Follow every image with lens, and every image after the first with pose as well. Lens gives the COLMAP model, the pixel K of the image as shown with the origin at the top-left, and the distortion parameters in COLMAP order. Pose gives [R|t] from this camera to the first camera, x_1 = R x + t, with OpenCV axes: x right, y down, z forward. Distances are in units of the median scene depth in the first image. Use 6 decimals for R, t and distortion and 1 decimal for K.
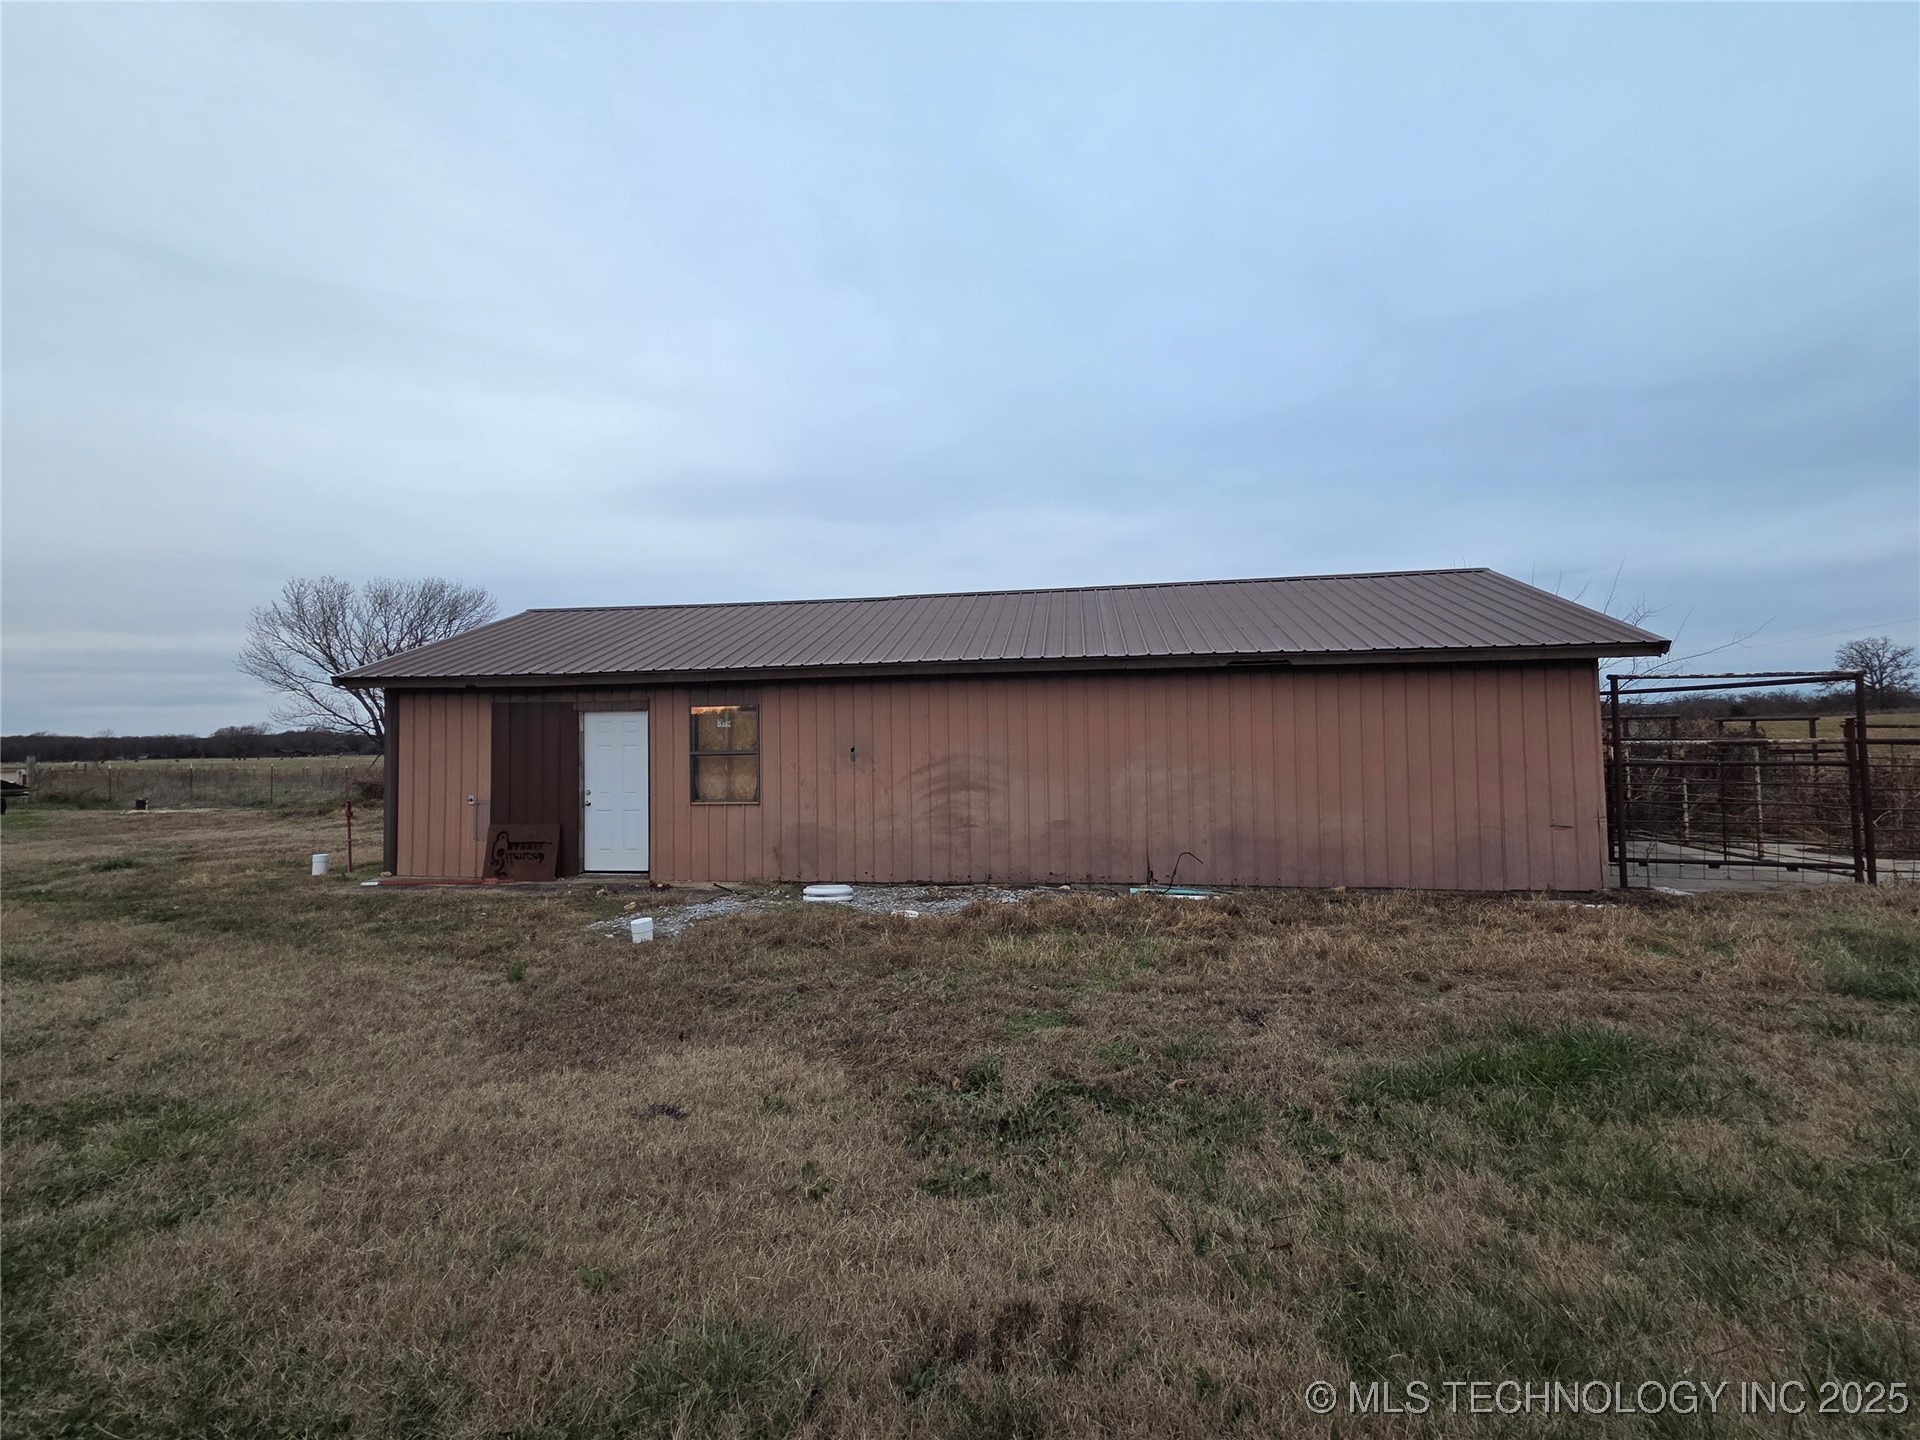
lens RADIAL K [[756.6, 0, 960.0], [0, 756.6, 720.0], [0, 0, 1]] dist [-0.000685, -0.000211]
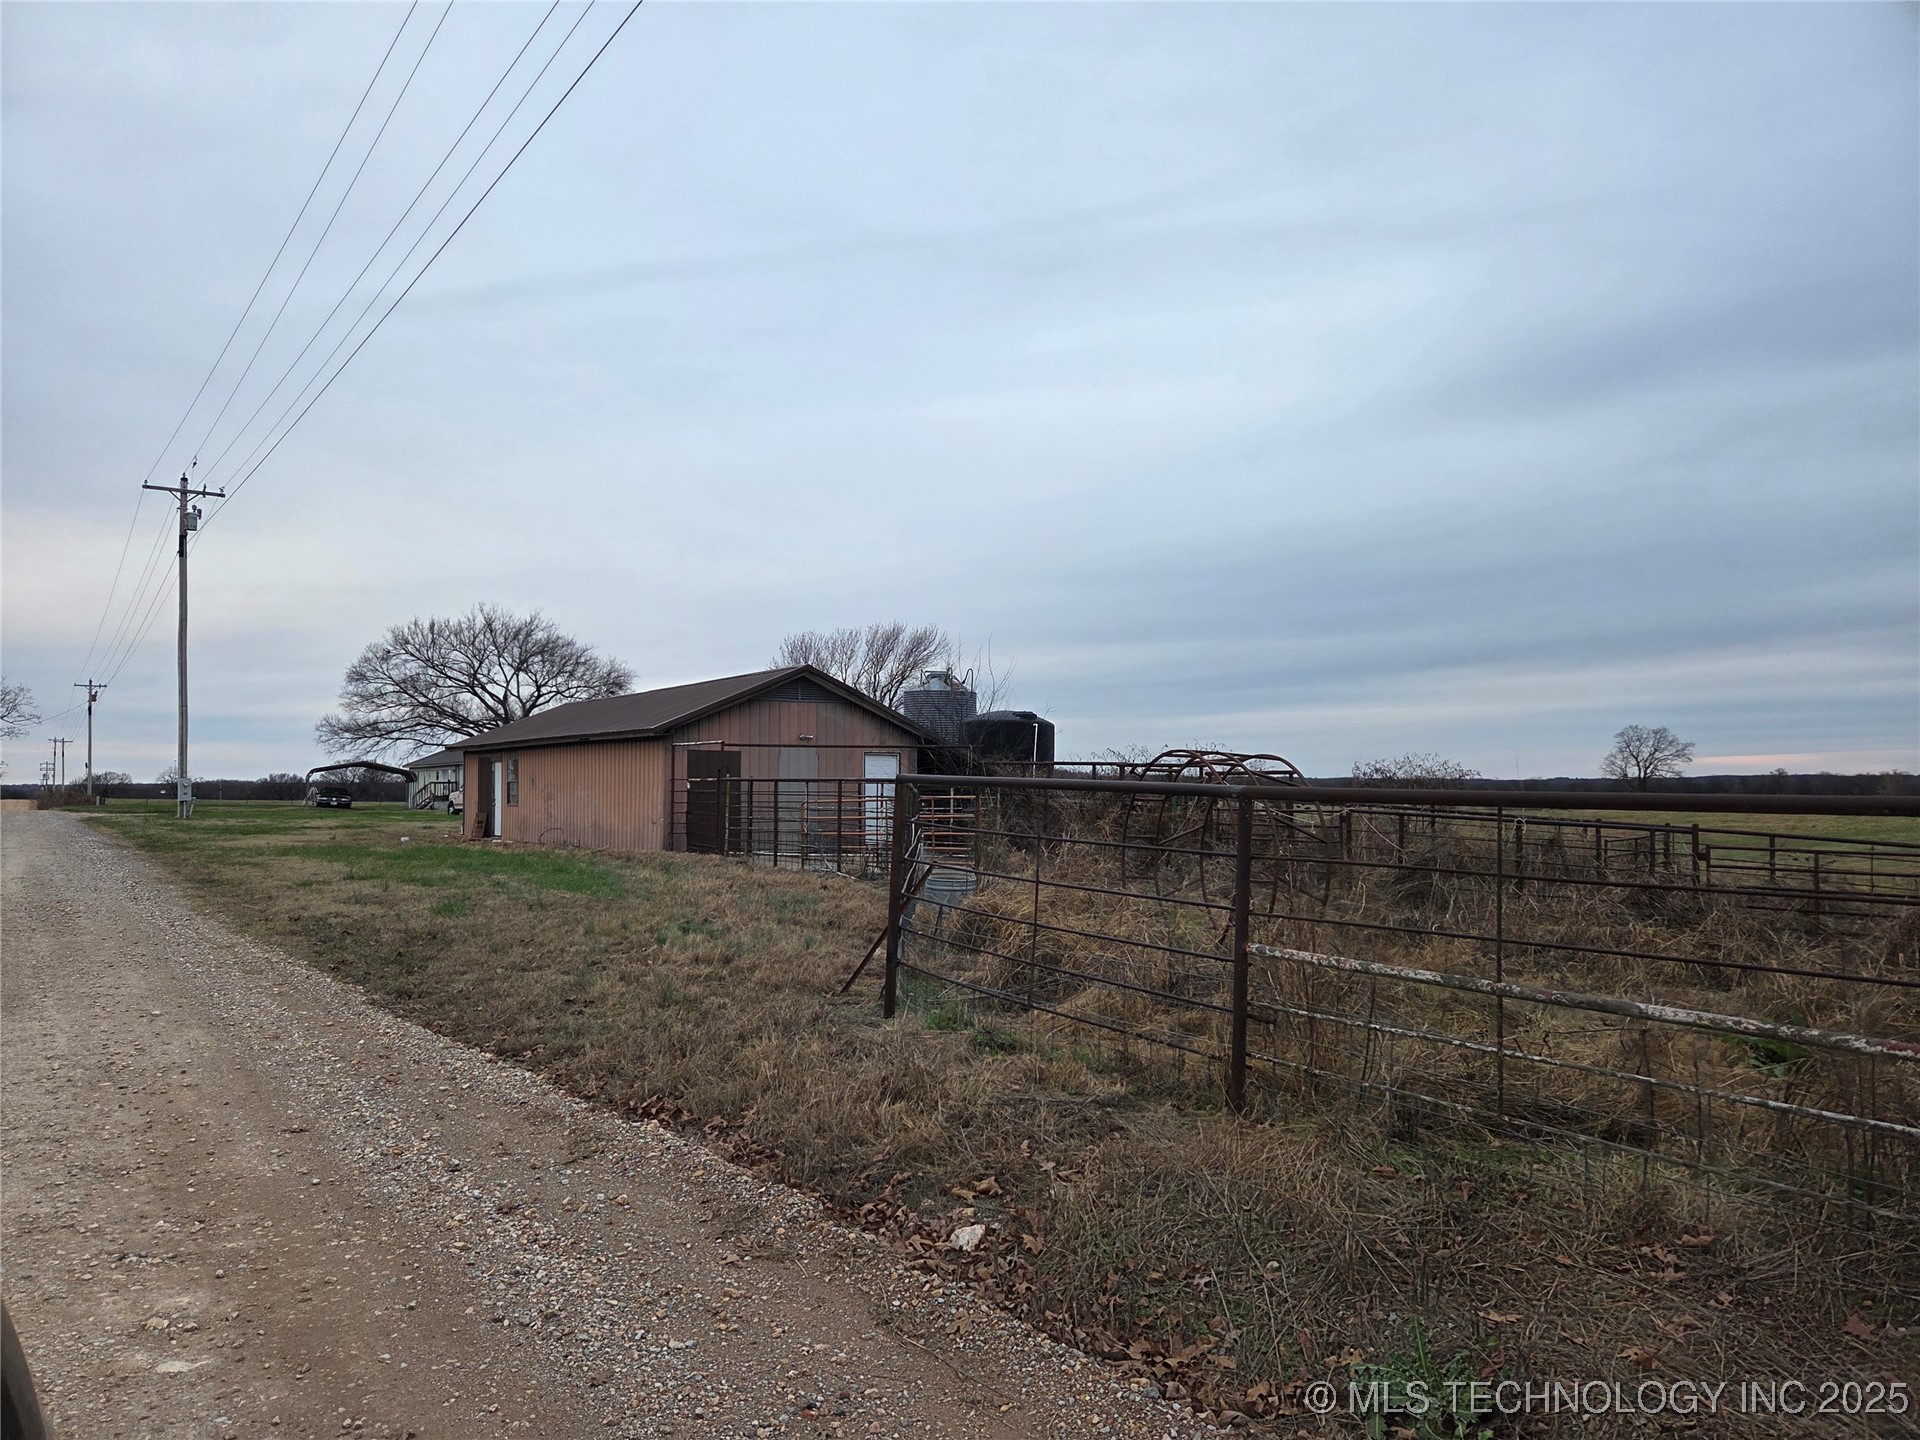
lens RADIAL K [[1302.0, 0, 960.0], [0, 1302.0, 720.0], [0, 0, 1]] dist [0.028254, -0.003194]
pose [[0.689361, -0.022567, -0.724067, 3.406984], [0.002616, 0.999586, -0.028663, -0.021598], [0.724414, 0.017865, 0.689134, -0.674425]]
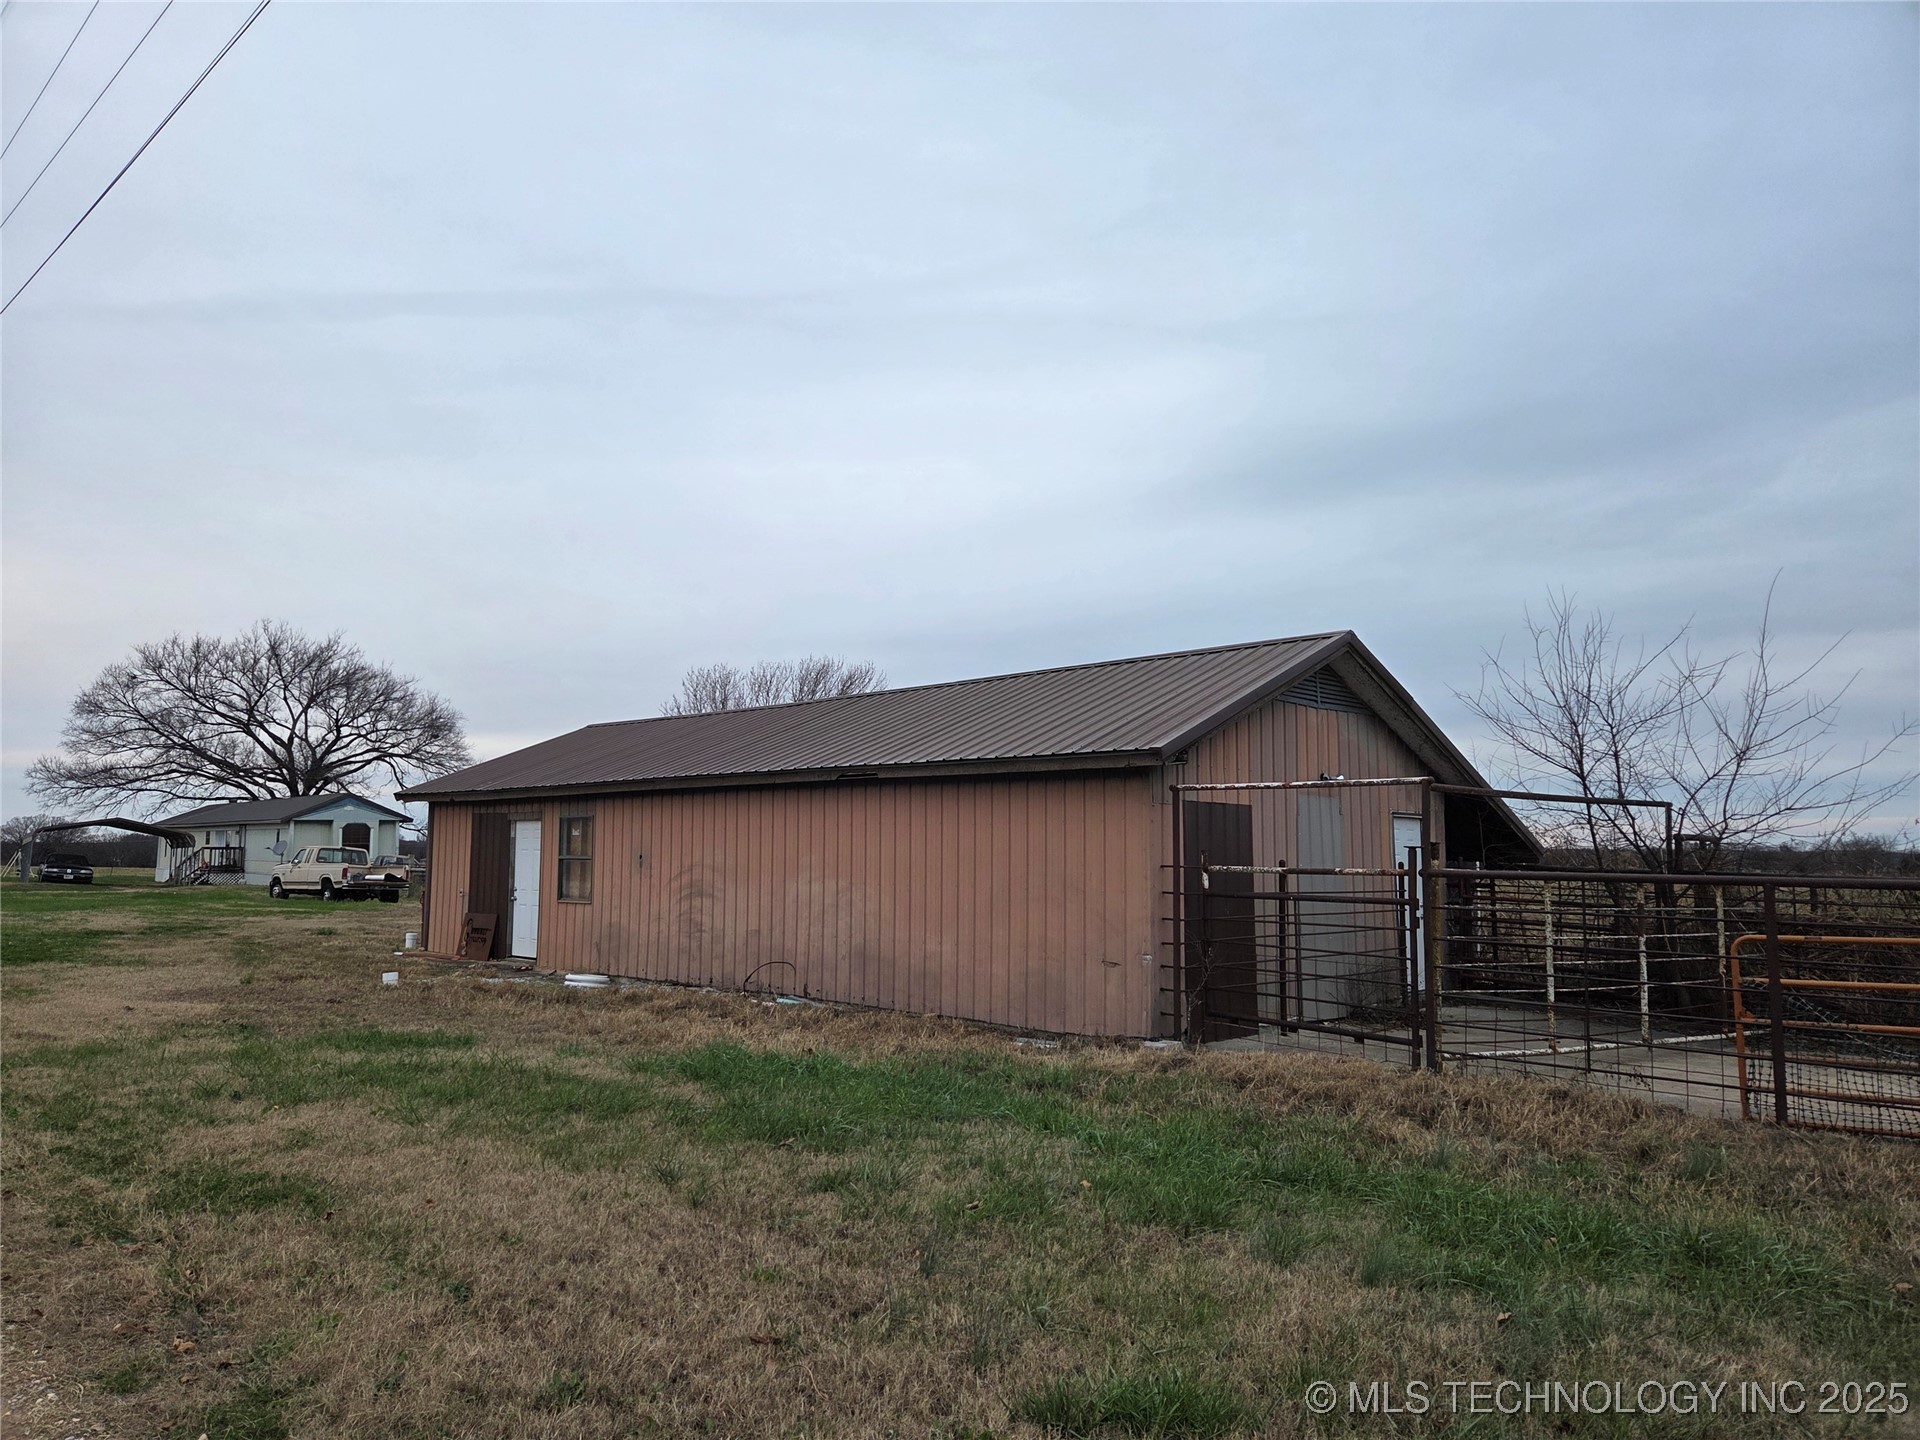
lens RADIAL K [[1302.0, 0, 960.0], [0, 1302.0, 720.0], [0, 0, 1]] dist [0.028254, -0.003194]
pose [[0.808531, -0.039005, -0.587159, 1.388008], [-0.009550, 0.996800, -0.079367, -0.013369], [0.588376, 0.069778, 0.805571, -0.281600]]
